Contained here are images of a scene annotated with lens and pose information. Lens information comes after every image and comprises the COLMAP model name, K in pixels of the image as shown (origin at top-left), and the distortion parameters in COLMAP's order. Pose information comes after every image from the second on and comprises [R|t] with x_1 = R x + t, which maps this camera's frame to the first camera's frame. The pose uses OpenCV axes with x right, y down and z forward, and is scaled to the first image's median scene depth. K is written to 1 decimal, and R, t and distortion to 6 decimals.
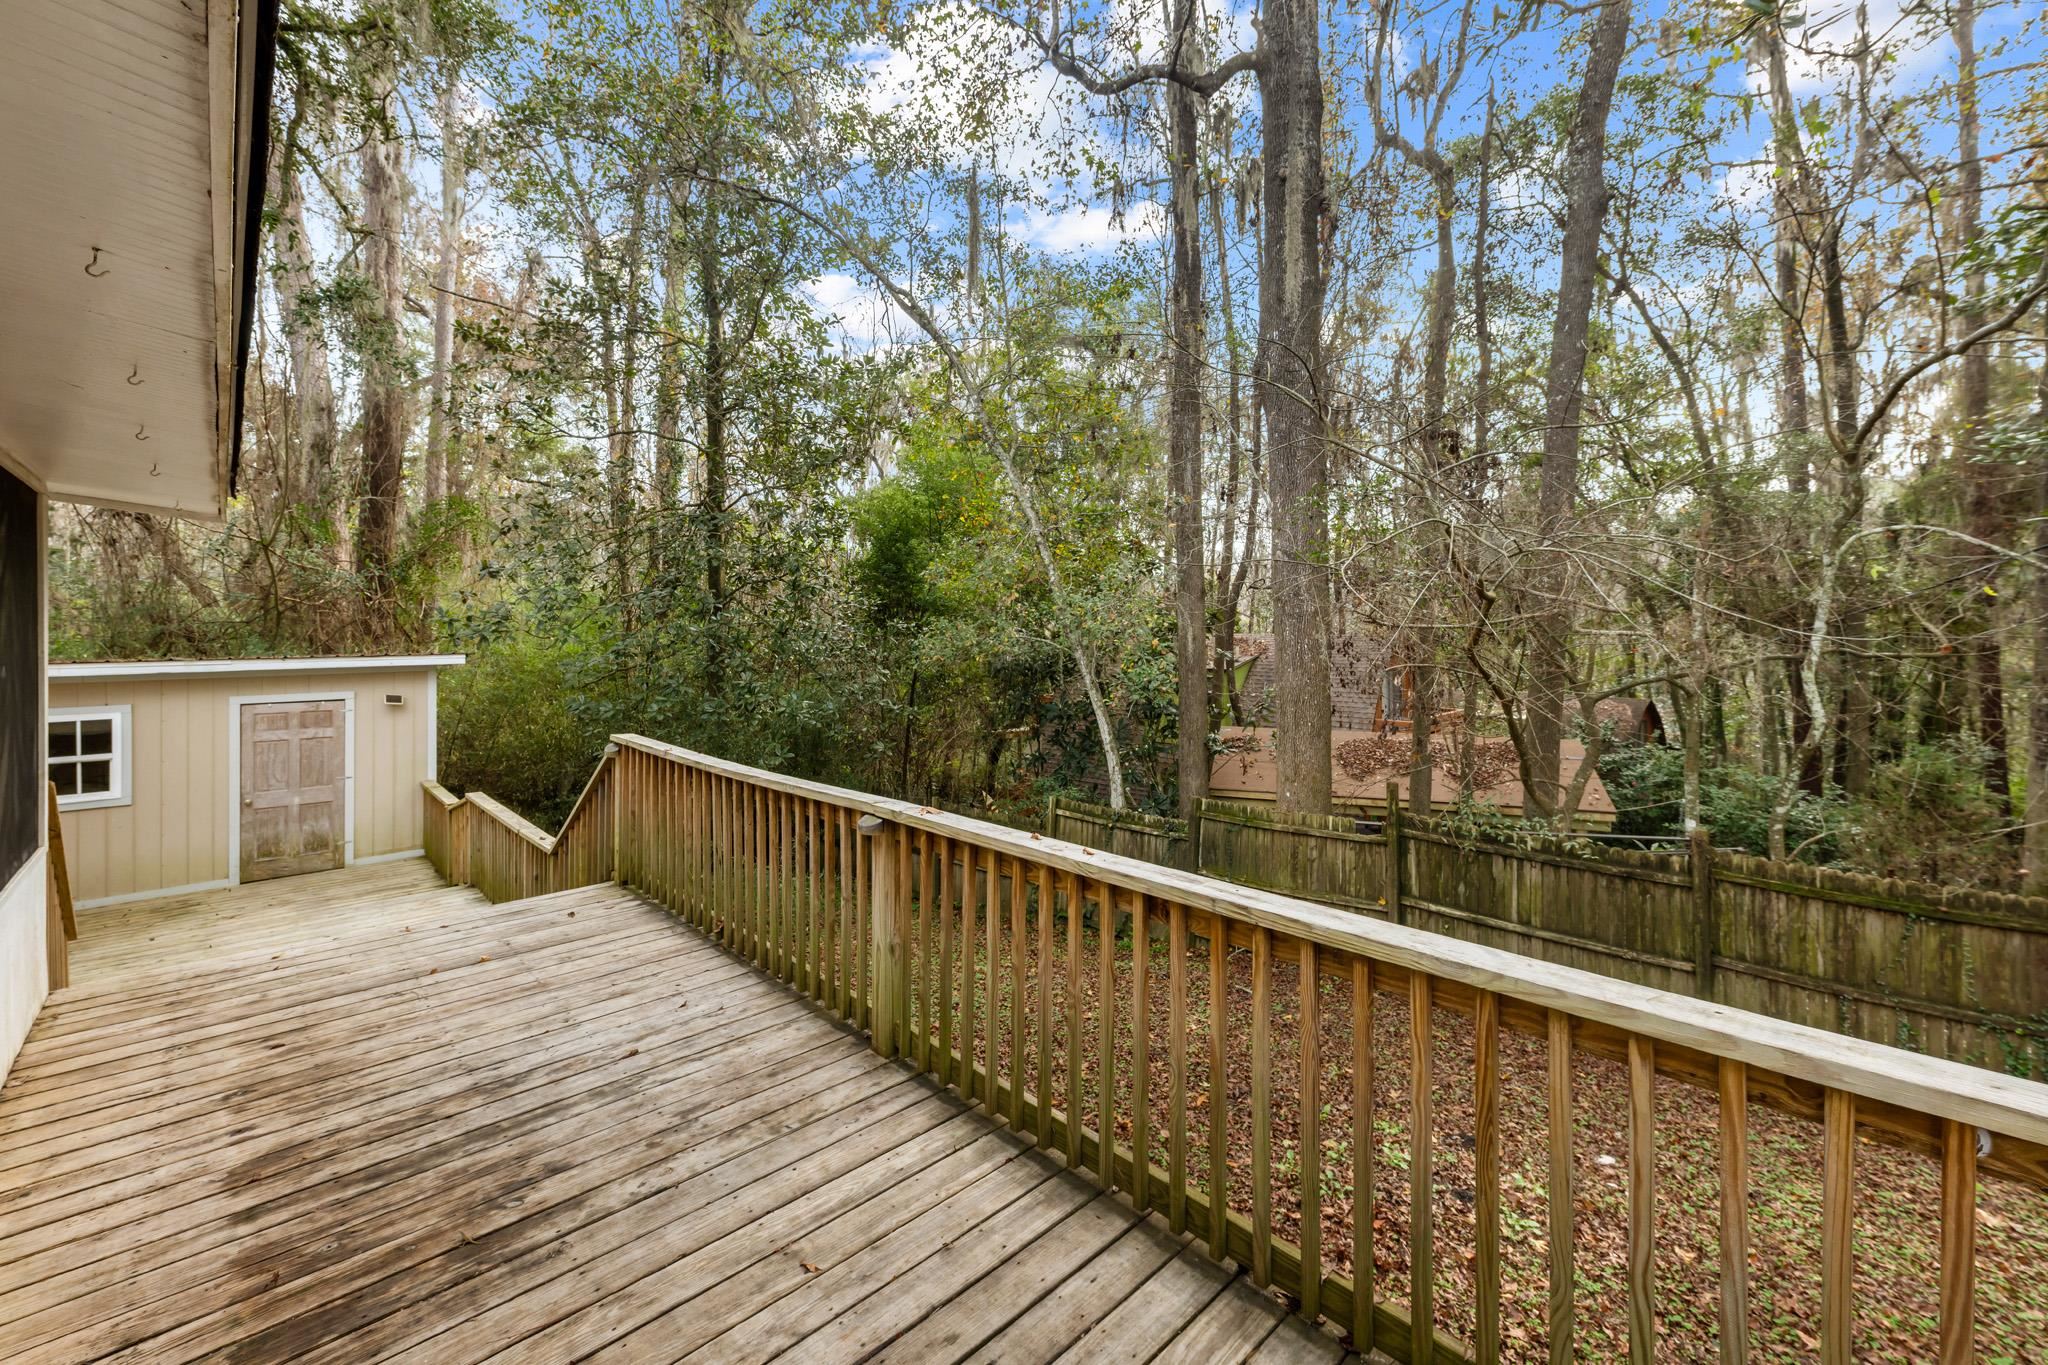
lens RADIAL K [[854.7, 0, 999.9], [0, 854.7, 640.5], [0, 0, 1]] dist [0.014421, -0.000335]
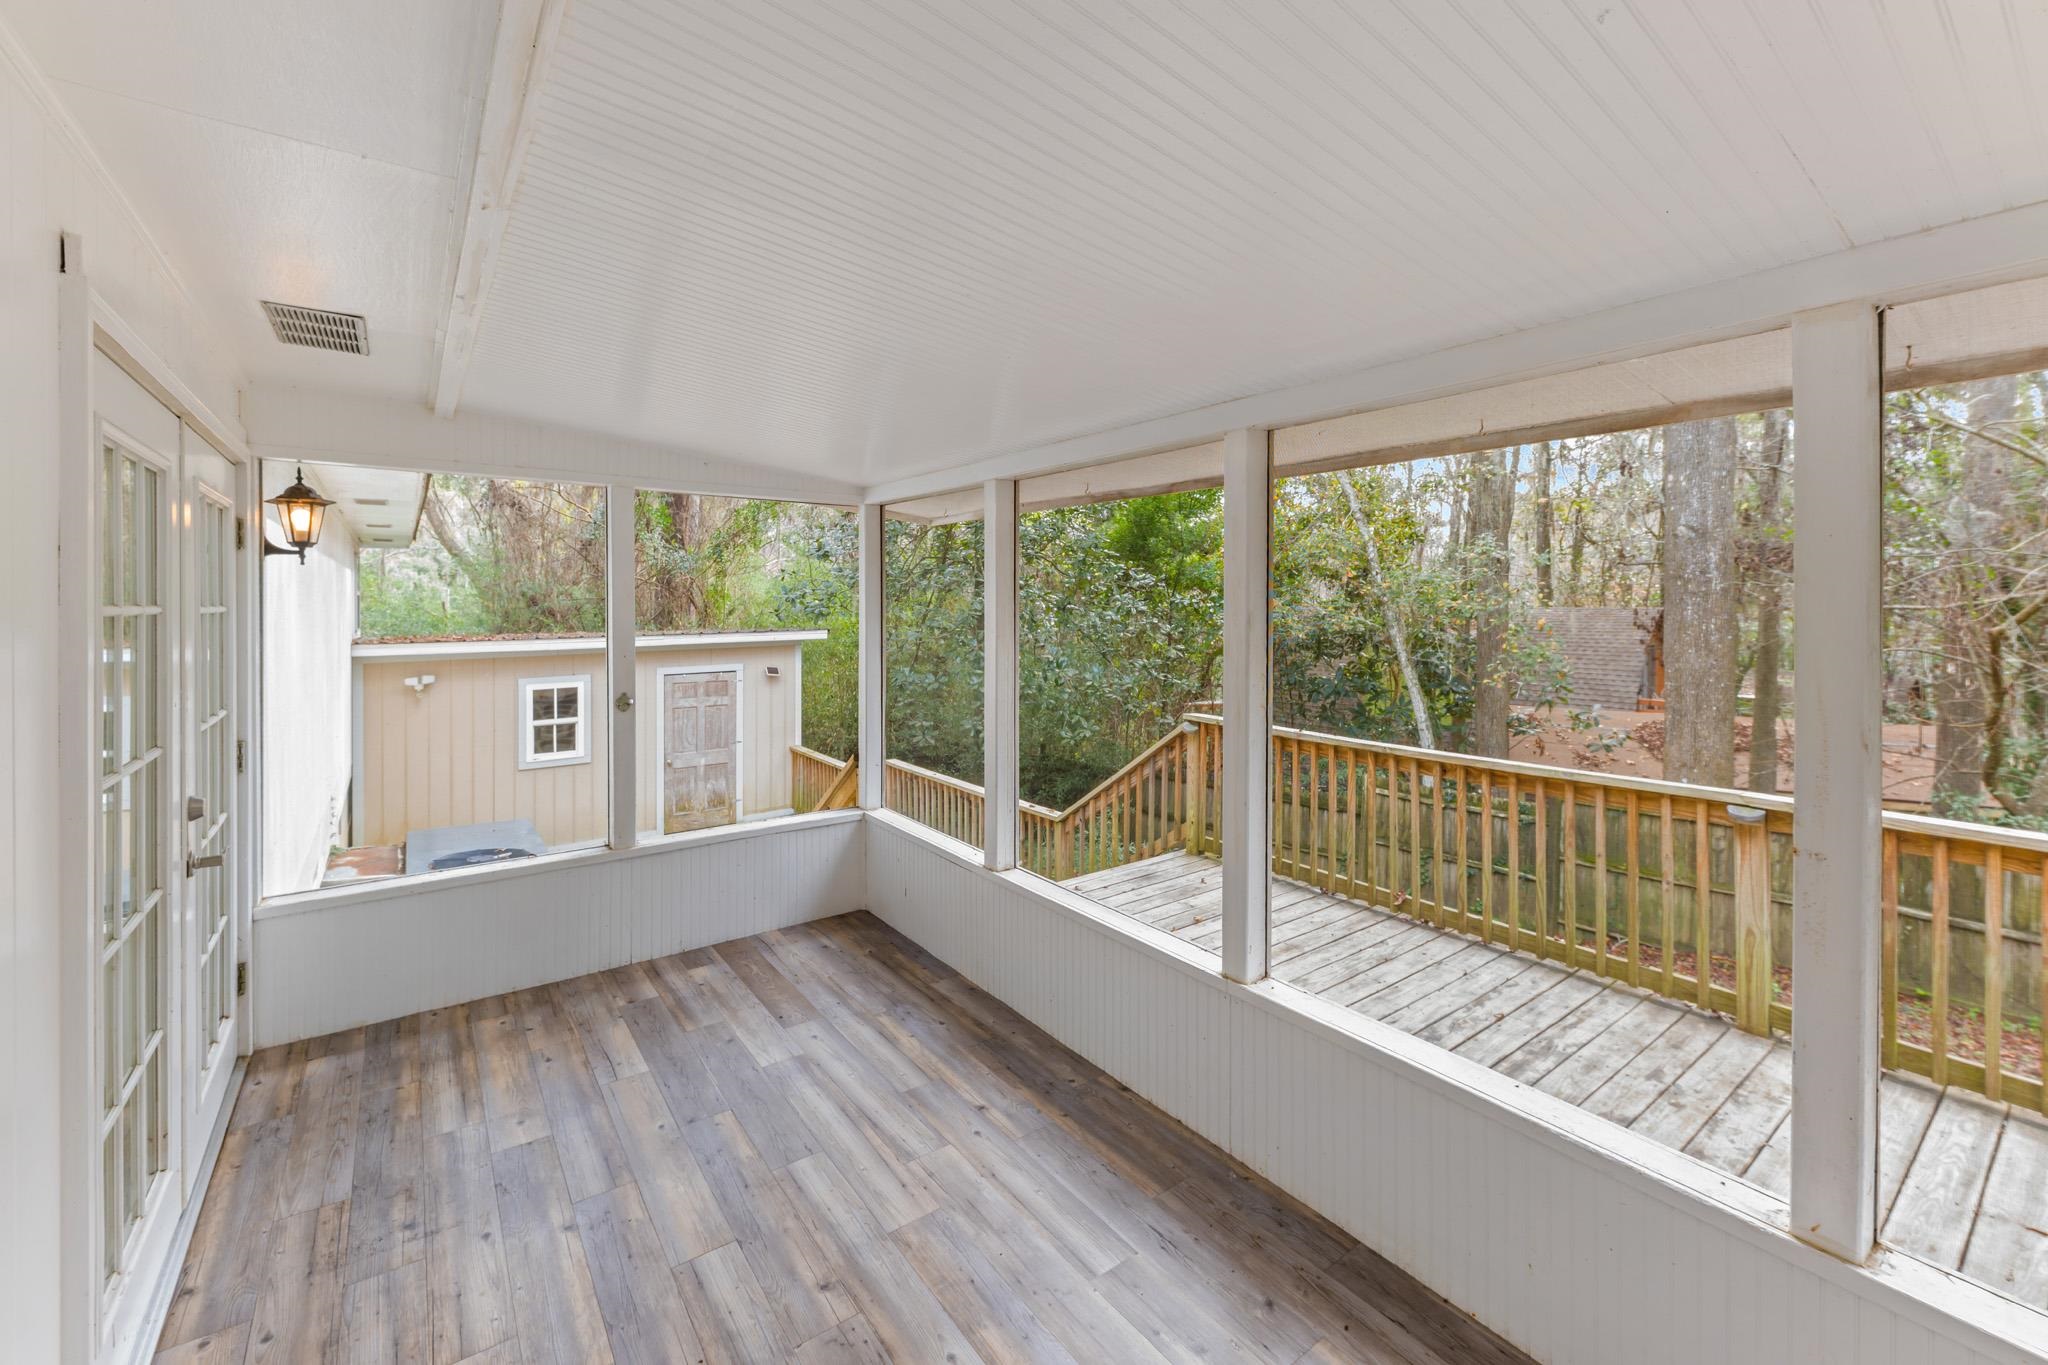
lens RADIAL K [[854.7, 0, 1047.2], [0, 854.7, 601.5], [0, 0, 1]] dist [0.014421, -0.000335]
pose [[0.993031, 0.000314, -0.117850, -0.276873], [-0.001516, 0.999948, -0.010111, -0.011458], [0.117841, 0.010219, 0.992980, -0.051185]]
